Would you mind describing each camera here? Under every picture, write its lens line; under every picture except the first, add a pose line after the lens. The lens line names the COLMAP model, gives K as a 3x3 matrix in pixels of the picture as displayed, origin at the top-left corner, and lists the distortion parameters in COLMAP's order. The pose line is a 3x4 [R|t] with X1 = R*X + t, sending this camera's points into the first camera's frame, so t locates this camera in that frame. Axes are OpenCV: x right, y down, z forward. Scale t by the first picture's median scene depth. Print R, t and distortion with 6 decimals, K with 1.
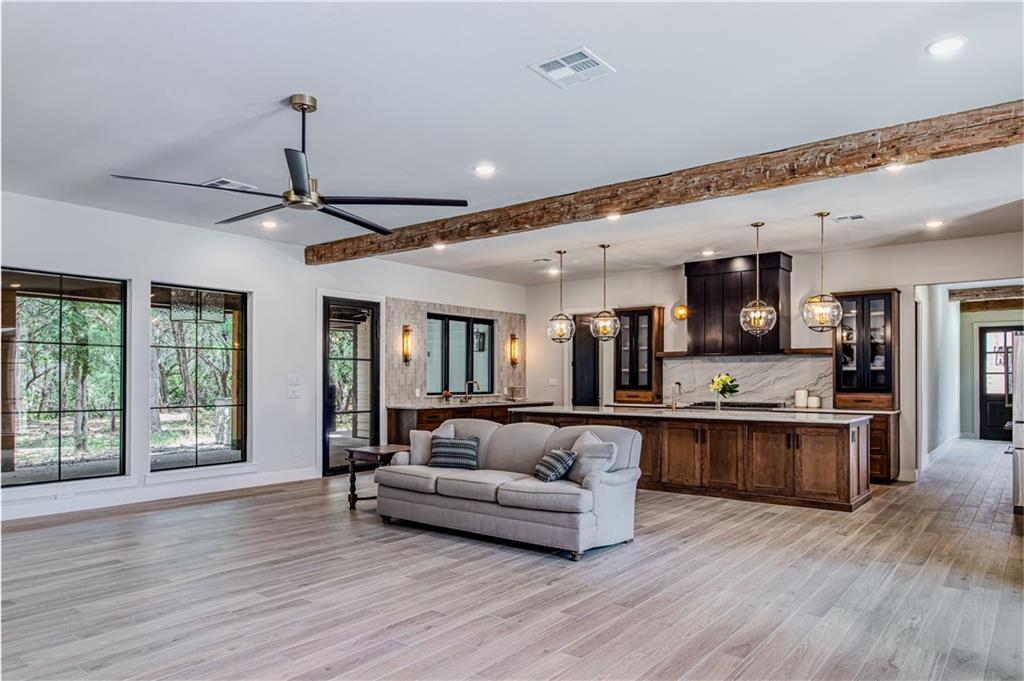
lens RADIAL K [[672.9, 0, 516.0], [0, 672.9, 375.5], [0, 0, 1]] dist [0.000900, 0.000275]
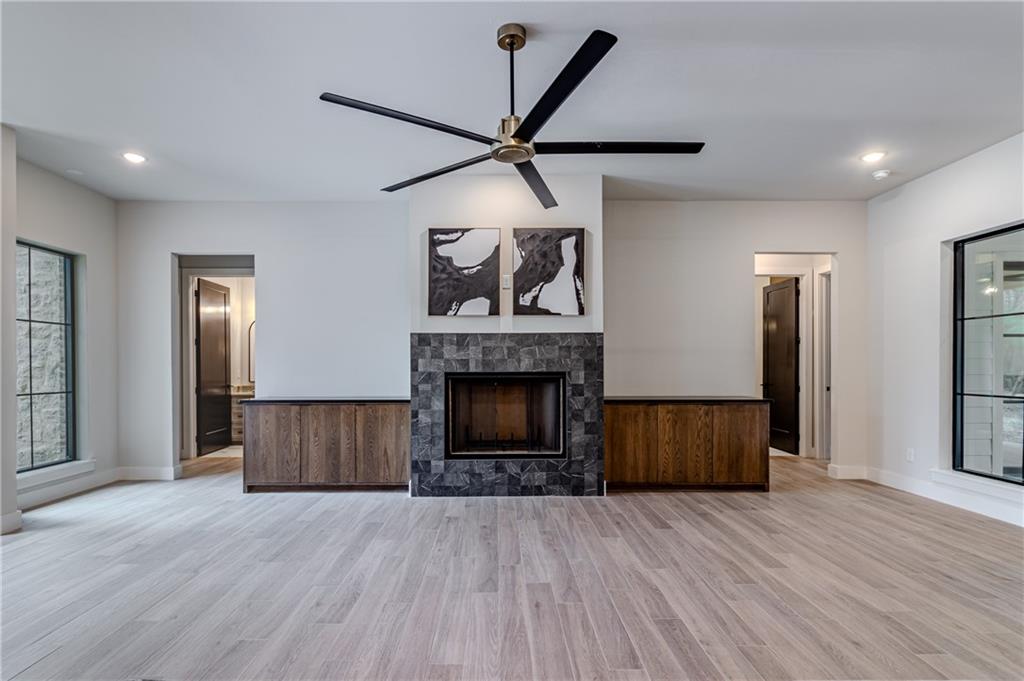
lens RADIAL K [[515.6, 0, 491.3], [0, 515.6, 368.3], [0, 0, 1]] dist [-0.002277, -0.000761]
pose [[-0.788634, 0.002781, -0.614857, 0.054358], [0.002681, 0.999996, 0.001084, 0.011225], [0.614857, -0.000794, -0.788638, 0.706367]]
